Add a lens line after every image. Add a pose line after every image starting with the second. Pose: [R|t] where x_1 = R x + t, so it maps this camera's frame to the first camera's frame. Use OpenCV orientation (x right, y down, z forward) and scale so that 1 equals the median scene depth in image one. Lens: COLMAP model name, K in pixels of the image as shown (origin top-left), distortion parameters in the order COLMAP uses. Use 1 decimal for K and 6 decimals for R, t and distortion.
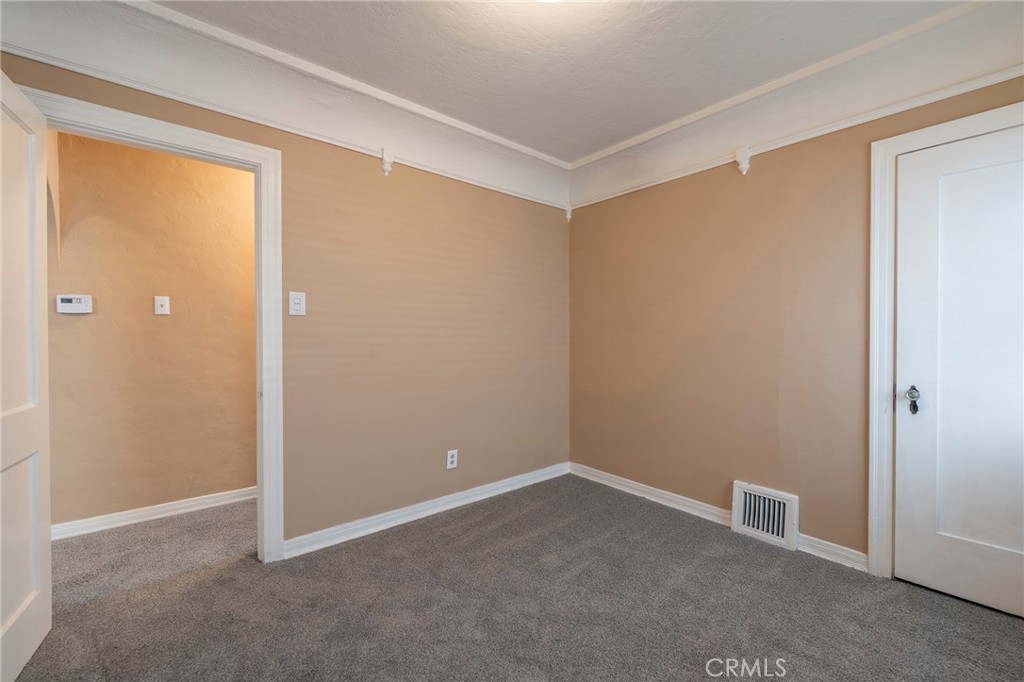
lens RADIAL K [[418.7, 0, 512.6], [0, 418.7, 337.8], [0, 0, 1]] dist [0.000286, -0.000495]
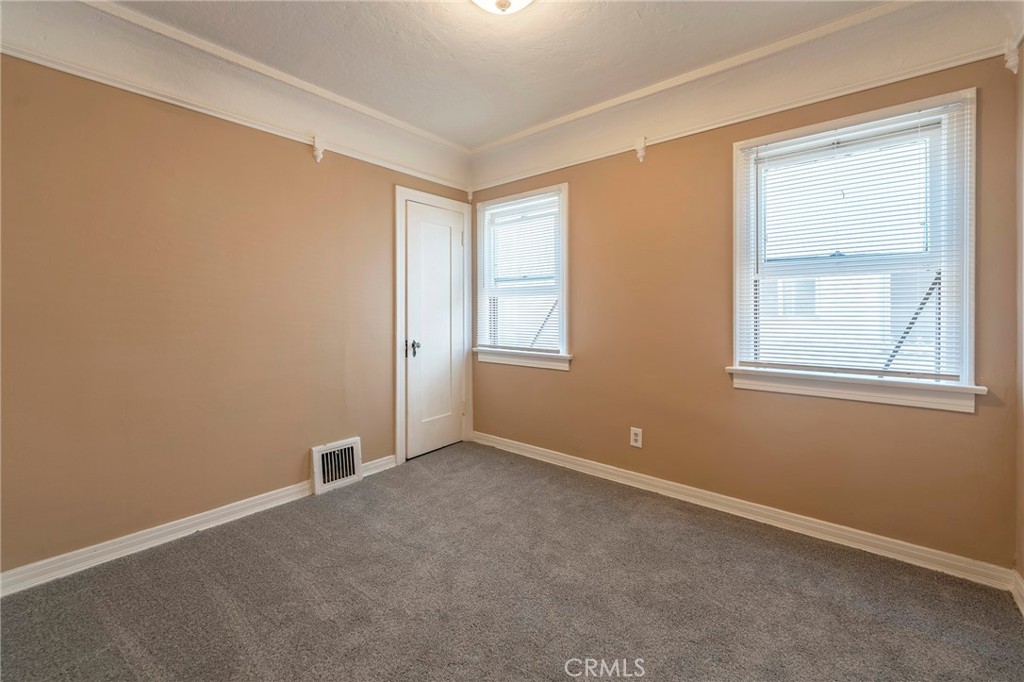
lens RADIAL K [[427.5, 0, 512.8], [0, 427.5, 310.9], [0, 0, 1]] dist [-0.000043, -0.000028]
pose [[-0.172209, -0.004551, 0.985050, -0.681449], [0.008144, 0.999949, 0.006044, -0.008588], [-0.985027, 0.009063, -0.172163, 0.761286]]
